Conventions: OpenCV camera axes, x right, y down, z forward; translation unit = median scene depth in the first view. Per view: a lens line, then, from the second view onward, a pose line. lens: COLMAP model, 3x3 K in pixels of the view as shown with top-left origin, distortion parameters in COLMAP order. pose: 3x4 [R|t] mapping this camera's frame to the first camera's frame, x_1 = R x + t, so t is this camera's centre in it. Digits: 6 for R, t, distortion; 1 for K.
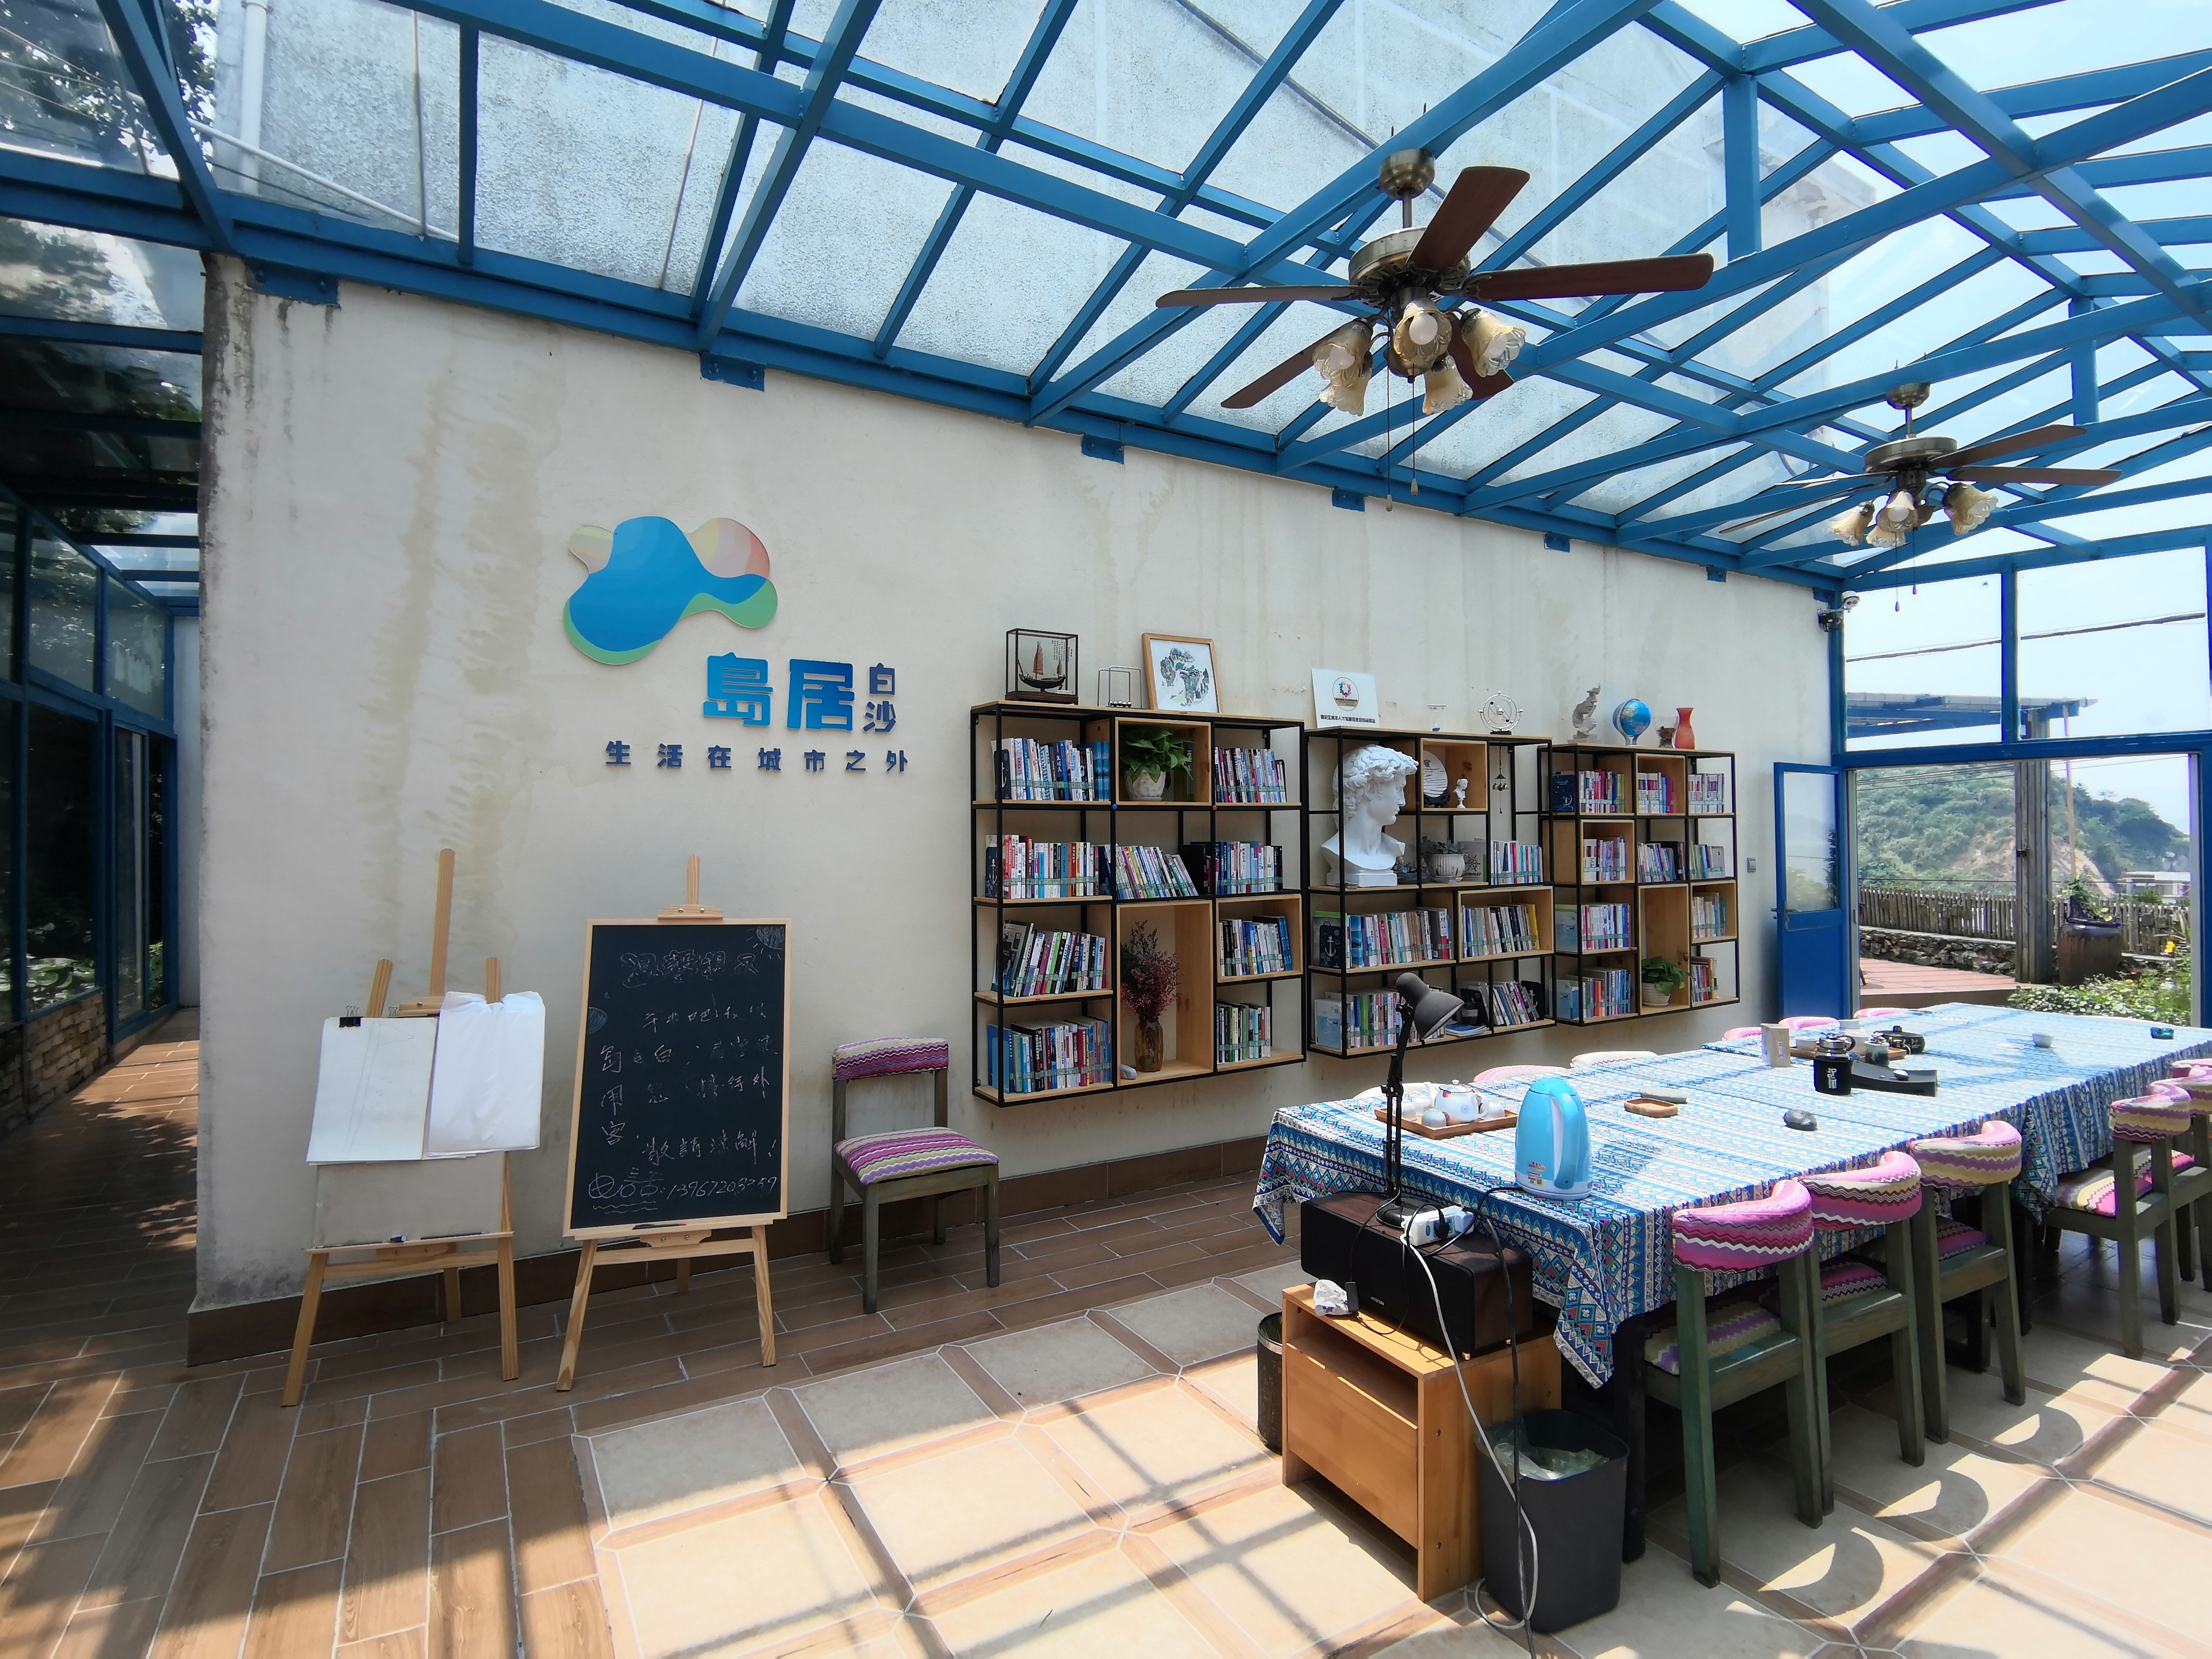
lens RADIAL K [[1100.4, 0, 1105.9], [0, 1100.4, 820.4], [0, 0, 1]] dist [-0.017875, -0.000955]
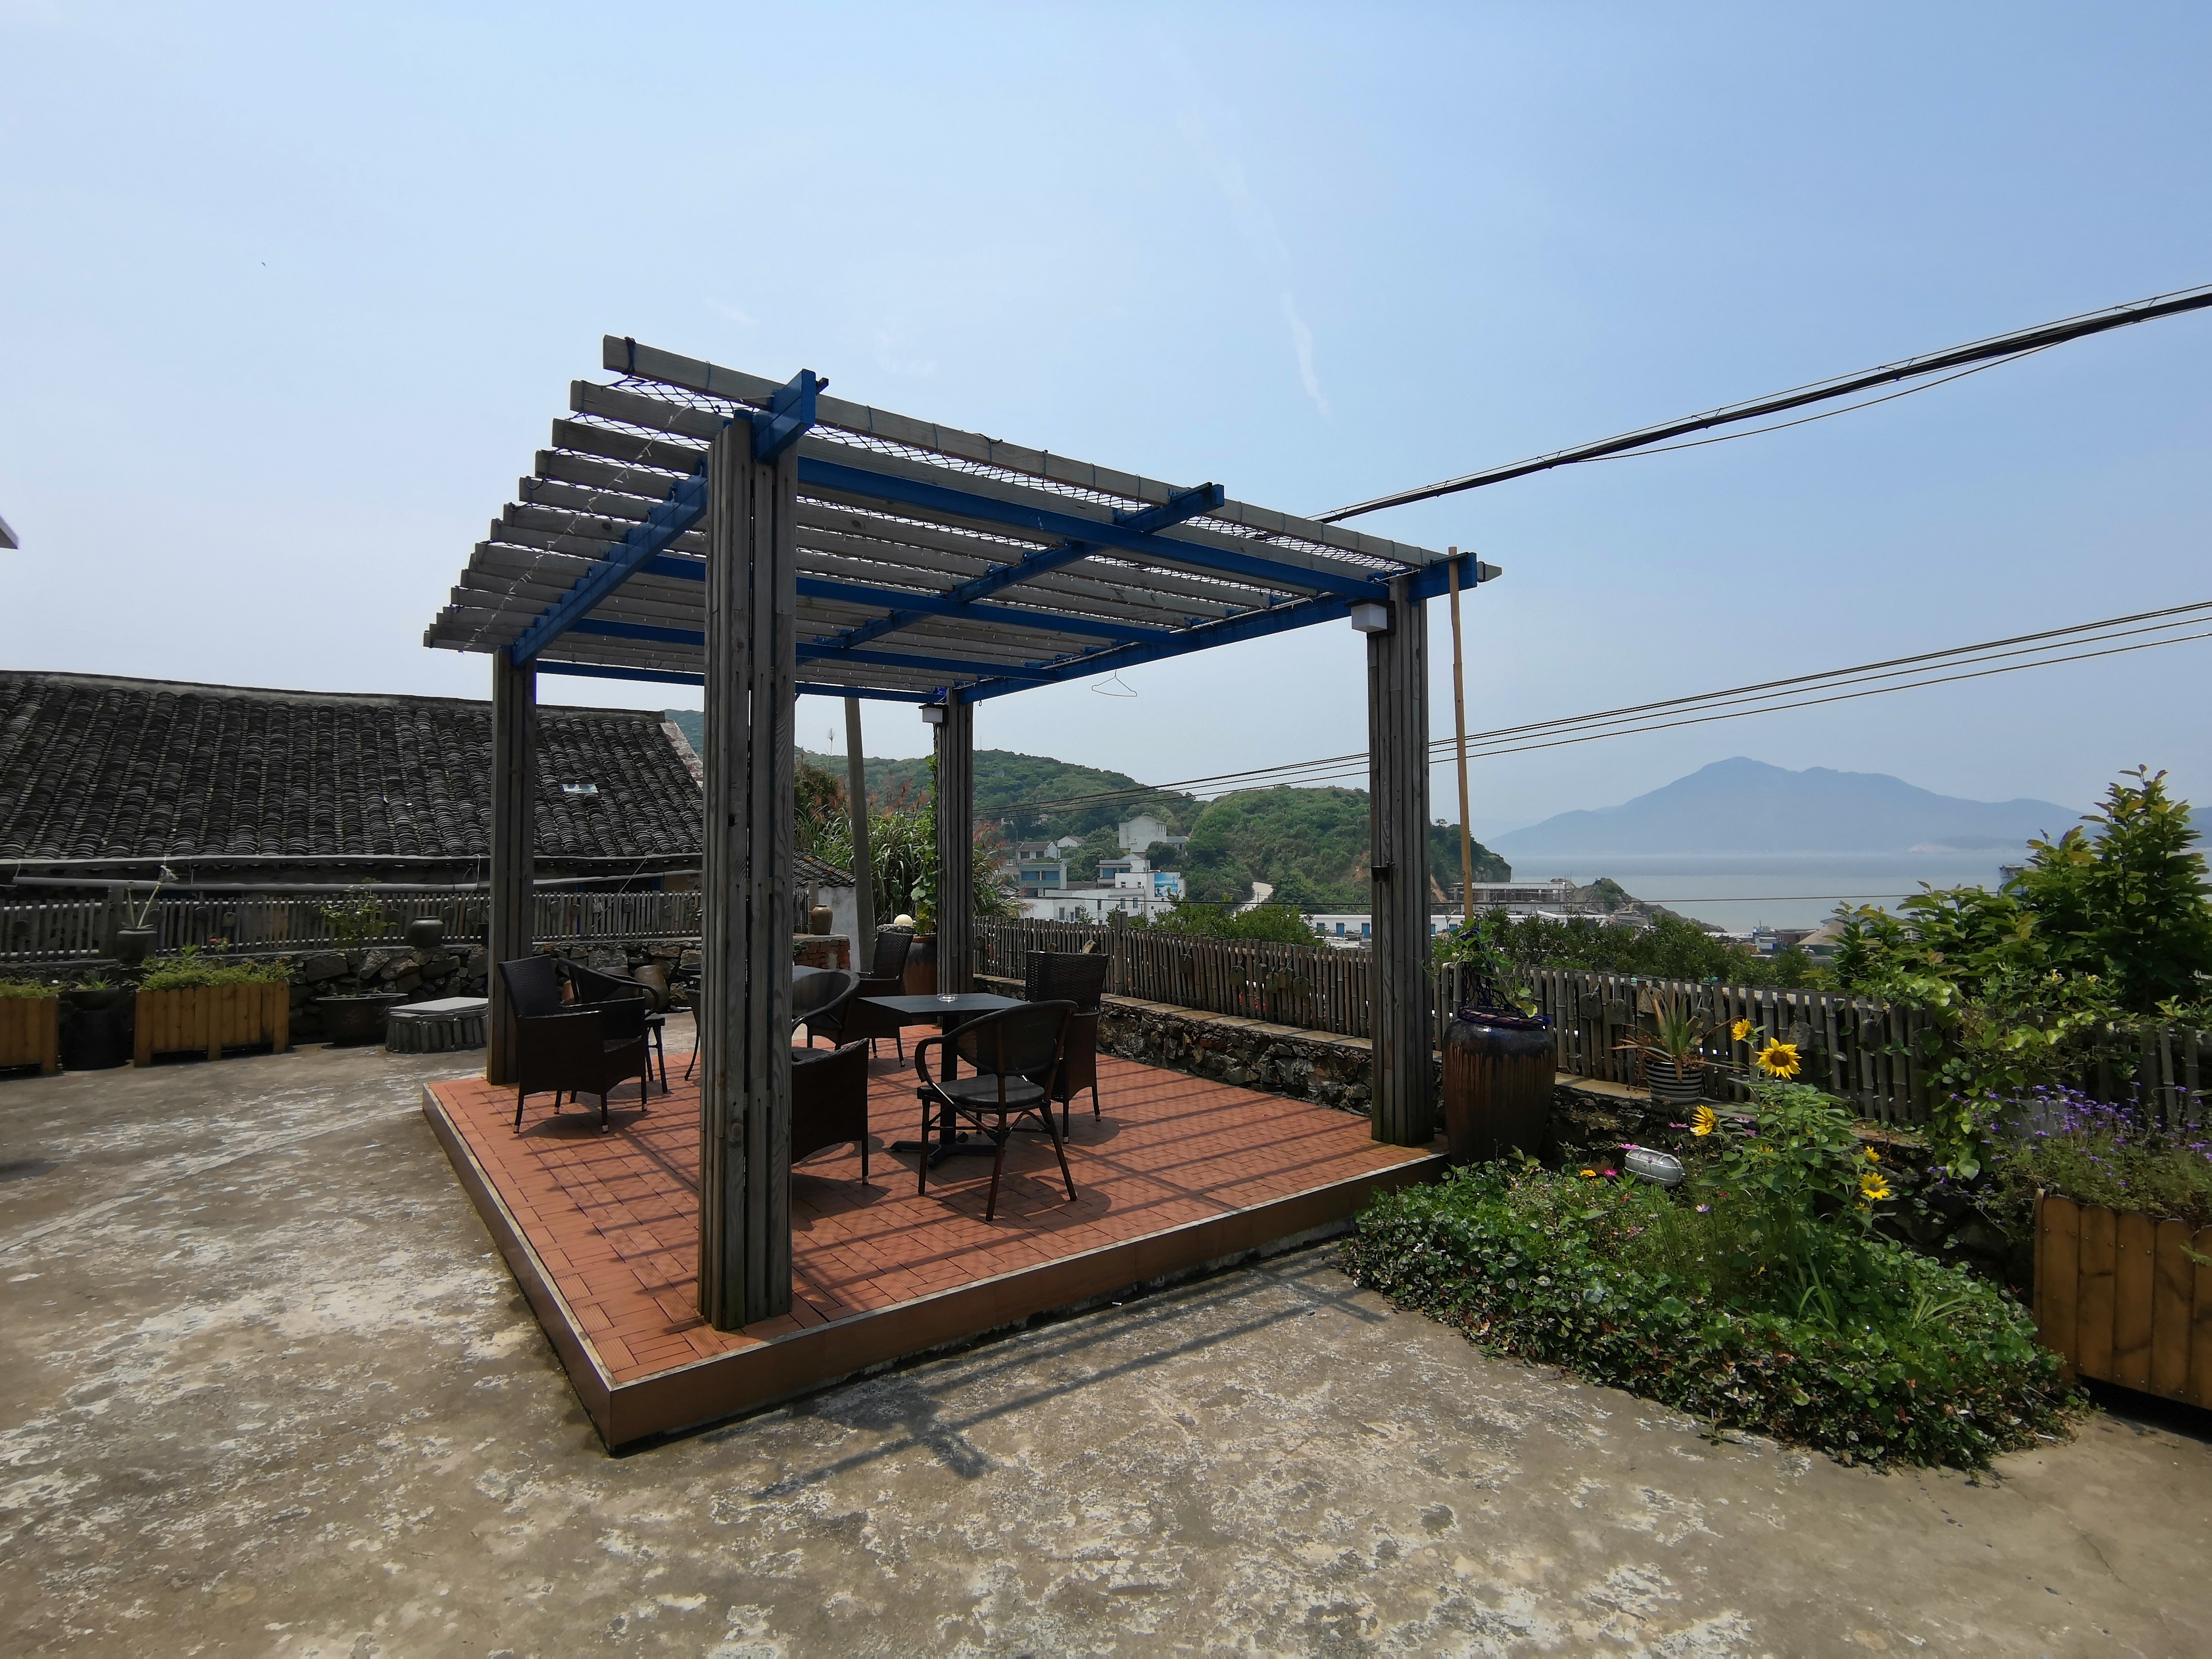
lens RADIAL K [[1100.4, 0, 1106.0], [0, 1100.4, 829.8], [0, 0, 1]] dist [-0.017875, -0.000955]
pose [[0.900220, 0.001153, 0.435434, 0.463763], [0.004899, 0.999906, -0.012776, 0.014796], [-0.435408, 0.013635, 0.900130, 0.546019]]
